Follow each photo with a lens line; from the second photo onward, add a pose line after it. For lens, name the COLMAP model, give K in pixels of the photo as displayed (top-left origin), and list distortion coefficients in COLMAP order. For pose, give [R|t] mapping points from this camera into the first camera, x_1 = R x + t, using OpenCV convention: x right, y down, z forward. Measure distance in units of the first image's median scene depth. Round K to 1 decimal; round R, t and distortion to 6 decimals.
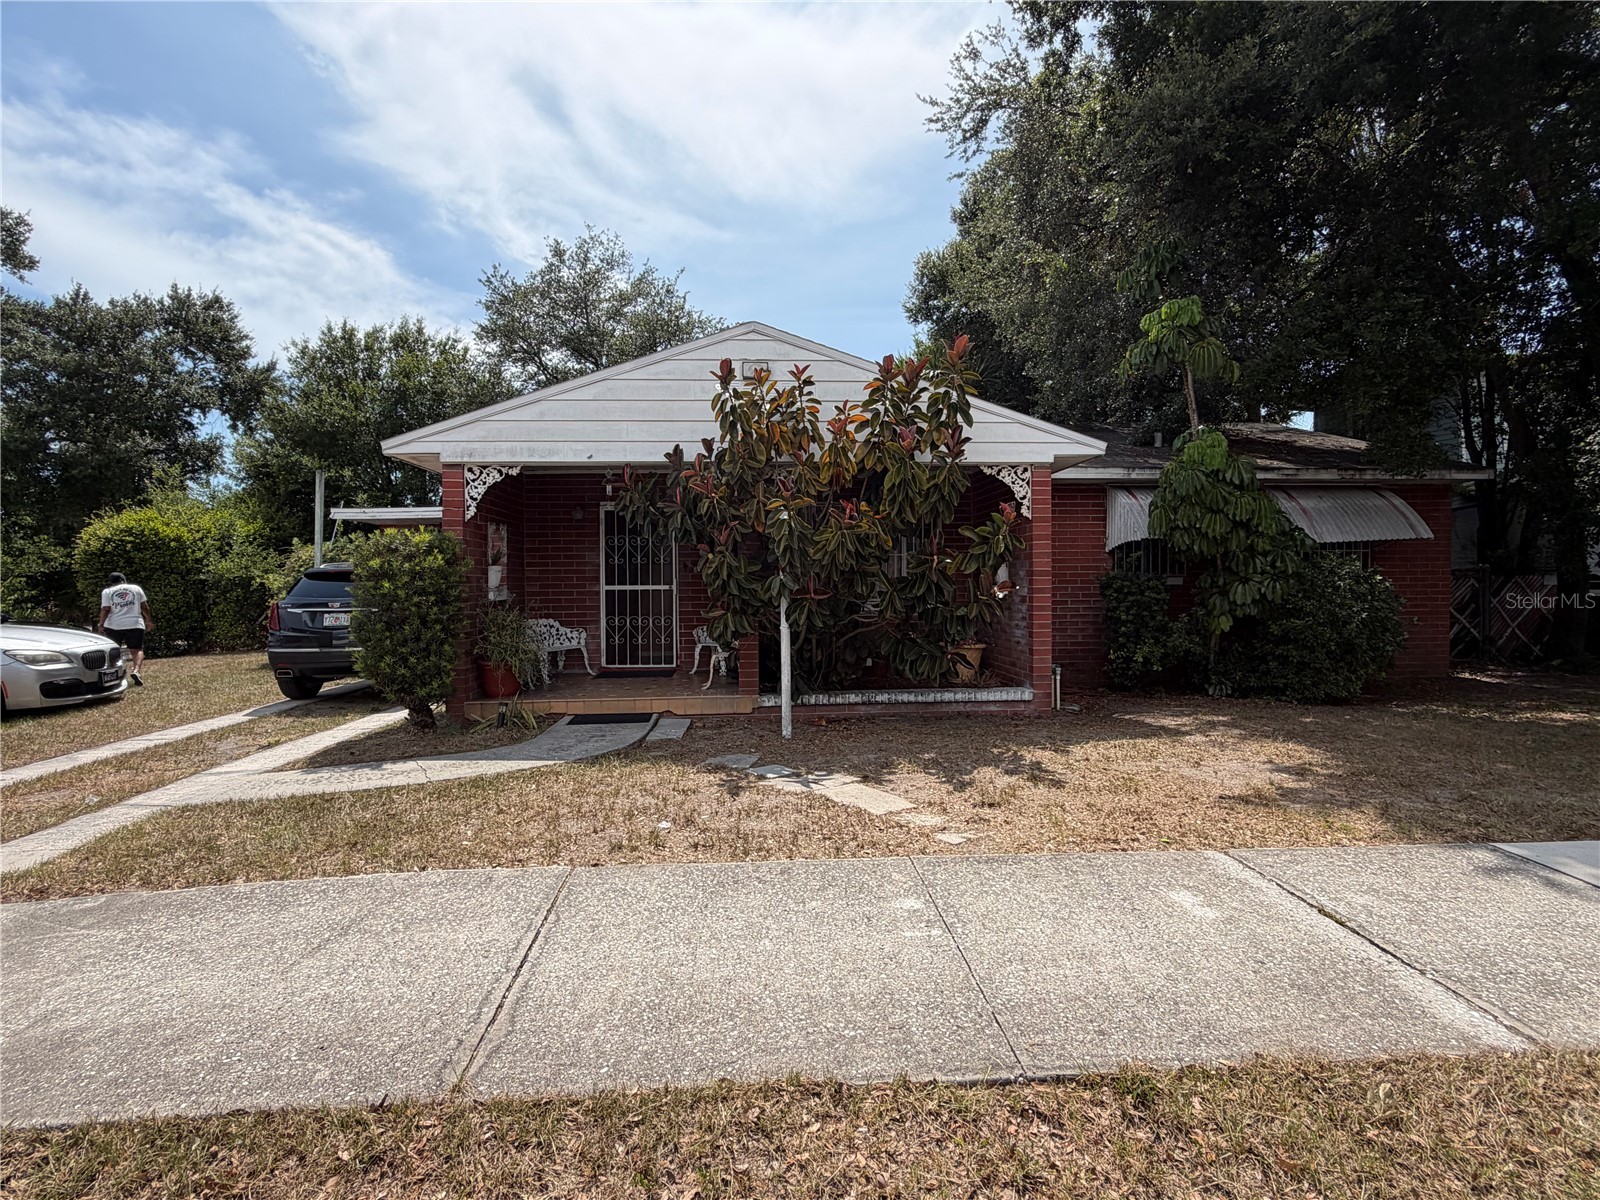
lens RADIAL K [[792.6, 0, 796.2], [0, 792.6, 602.3], [0, 0, 1]] dist [0.000425, -0.001334]
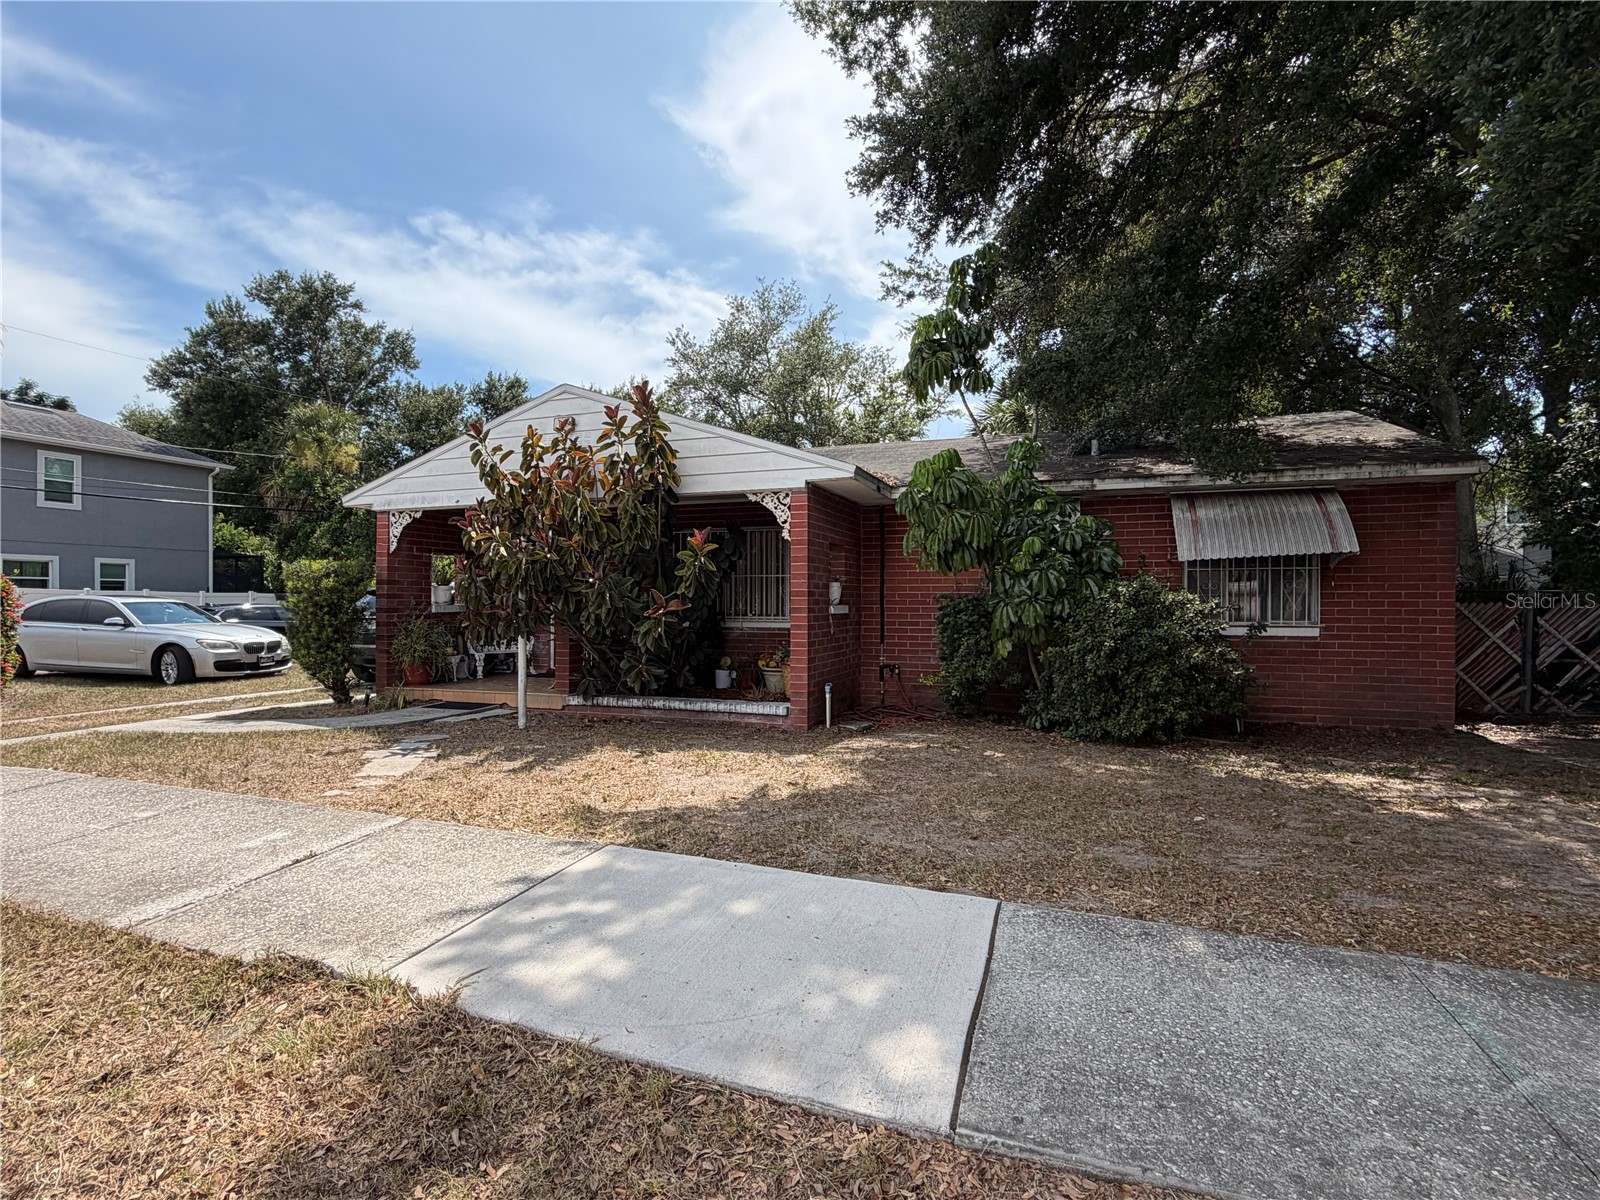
lens RADIAL K [[792.6, 0, 792.8], [0, 792.6, 595.1], [0, 0, 1]] dist [0.000425, -0.001334]
pose [[0.911650, 0.005980, -0.410924, 0.739069], [-0.018942, 0.999443, -0.027479, -0.006027], [0.410530, 0.032835, 0.911256, 0.048969]]
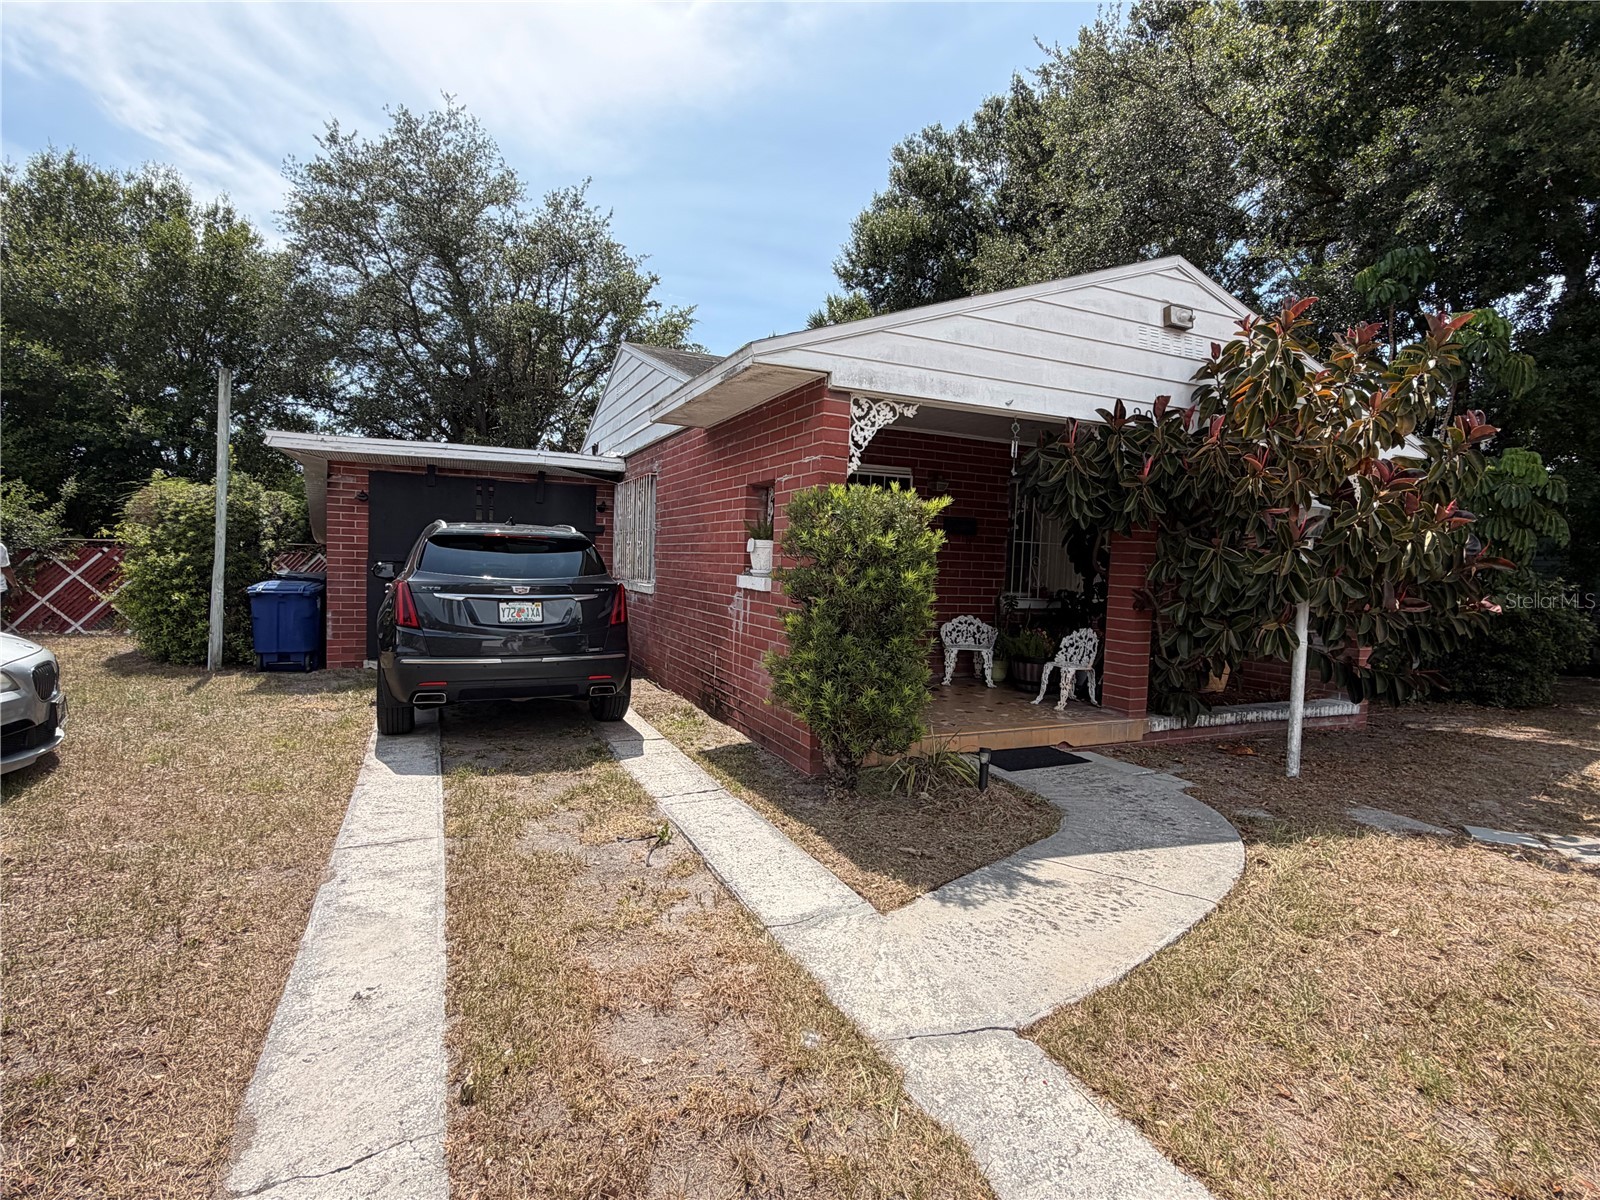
lens RADIAL K [[792.6, 0, 802.8], [0, 792.6, 604.5], [0, 0, 1]] dist [0.000425, -0.001334]
pose [[0.933021, 0.021076, 0.359204, -0.668958], [-0.033427, 0.999043, 0.028208, -0.011254], [-0.358266, -0.038326, 0.932833, 0.362511]]
